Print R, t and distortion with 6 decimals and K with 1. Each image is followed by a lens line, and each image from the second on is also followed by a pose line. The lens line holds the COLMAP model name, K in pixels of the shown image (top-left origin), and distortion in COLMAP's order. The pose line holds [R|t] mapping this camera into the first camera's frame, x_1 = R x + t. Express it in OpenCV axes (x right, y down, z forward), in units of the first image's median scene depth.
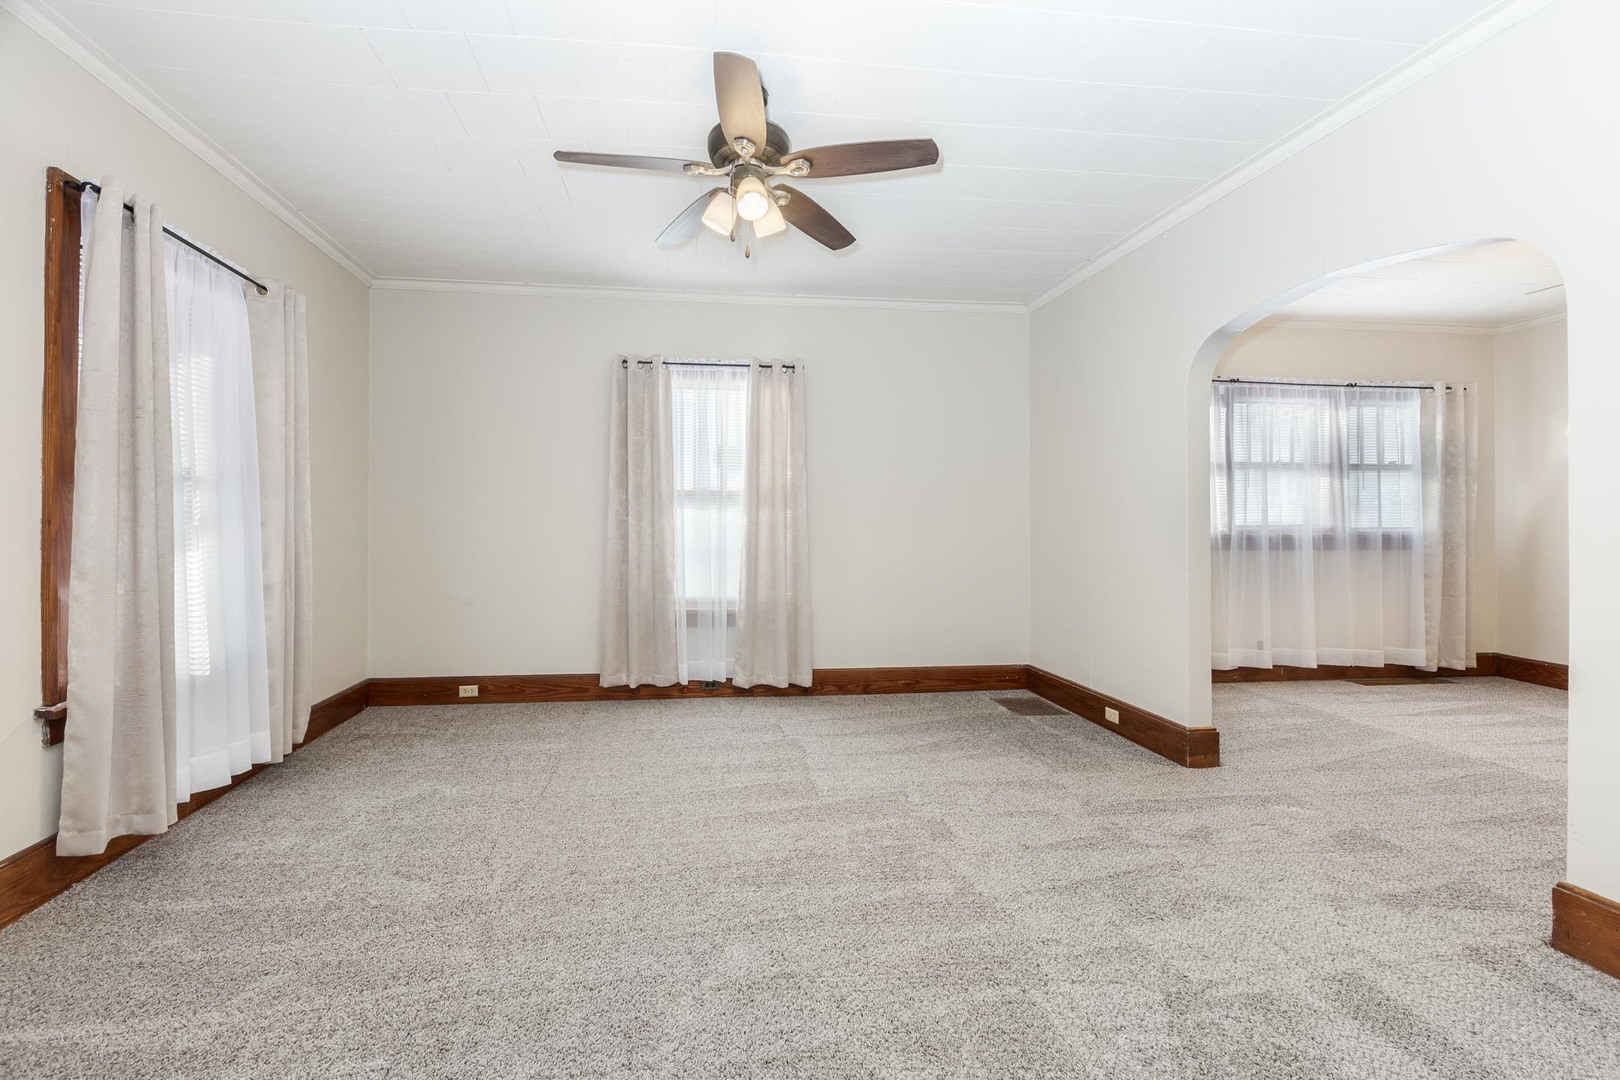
lens RADIAL K [[724.3, 0, 794.0], [0, 724.3, 518.5], [0, 0, 1]] dist [-0.002953, -0.000606]
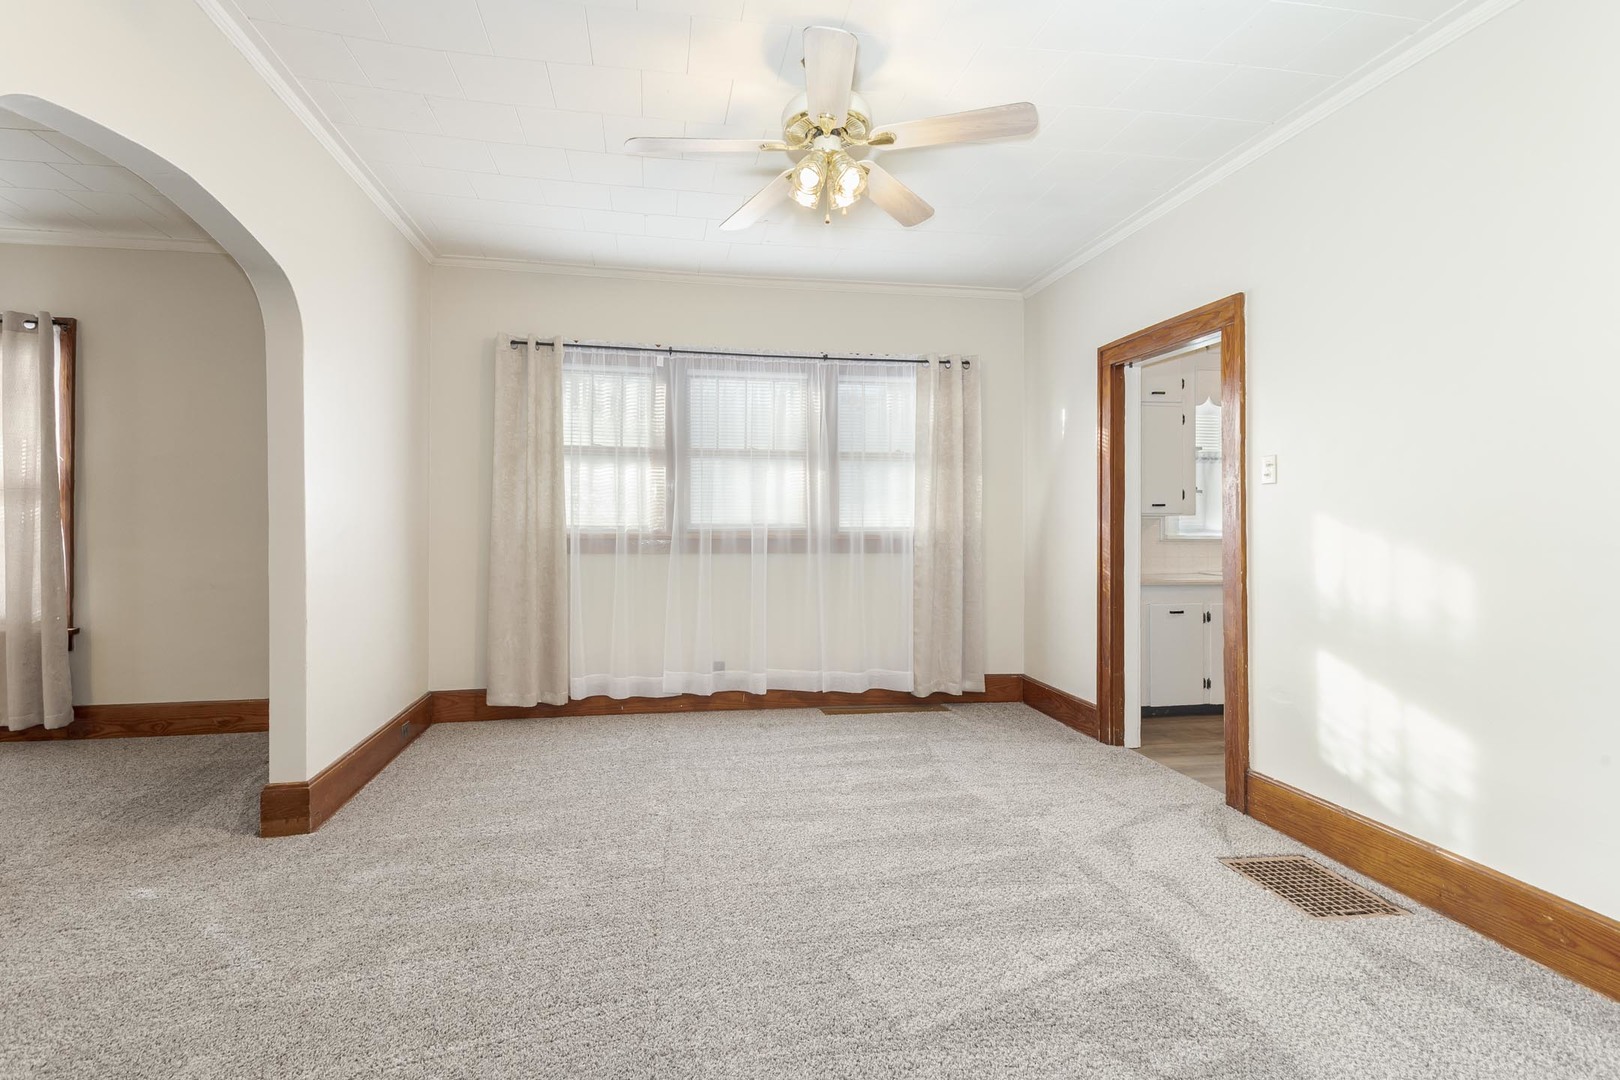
lens RADIAL K [[790.1, 0, 771.7], [0, 790.1, 534.0], [0, 0, 1]] dist [0.013405, -0.000690]
pose [[0.999115, -0.002147, 0.042019, 0.692408], [0.001308, 0.999799, 0.019986, 0.001935], [-0.042053, -0.019913, 0.998917, 0.085718]]
